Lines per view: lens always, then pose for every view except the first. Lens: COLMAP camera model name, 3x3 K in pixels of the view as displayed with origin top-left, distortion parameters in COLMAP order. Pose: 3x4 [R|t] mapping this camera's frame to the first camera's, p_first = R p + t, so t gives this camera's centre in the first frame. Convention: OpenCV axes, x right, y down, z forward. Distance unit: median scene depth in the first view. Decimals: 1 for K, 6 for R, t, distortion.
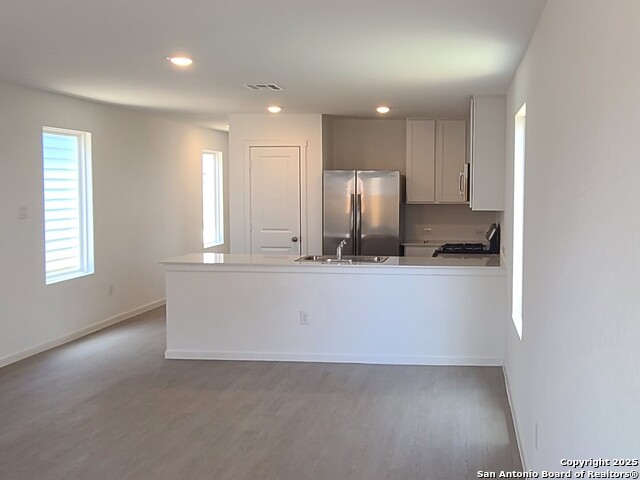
lens RADIAL K [[762.2, 0, 395.3], [0, 762.2, 229.4], [0, 0, 1]] dist [0.005944, -0.008391]
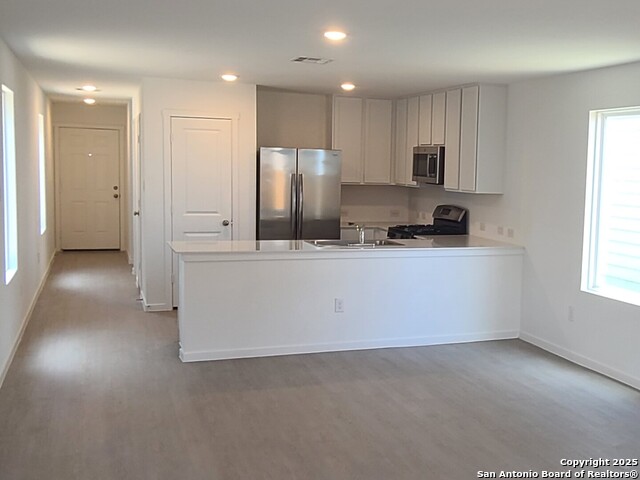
lens RADIAL K [[836.0, 0, 447.7], [0, 836.0, 240.4], [0, 0, 1]] dist [0.018047, -0.000848]
pose [[0.870523, -0.024602, 0.491512, -0.399181], [0.004437, 0.999101, 0.042151, -0.007260], [-0.492107, -0.034512, 0.869850, 0.016452]]
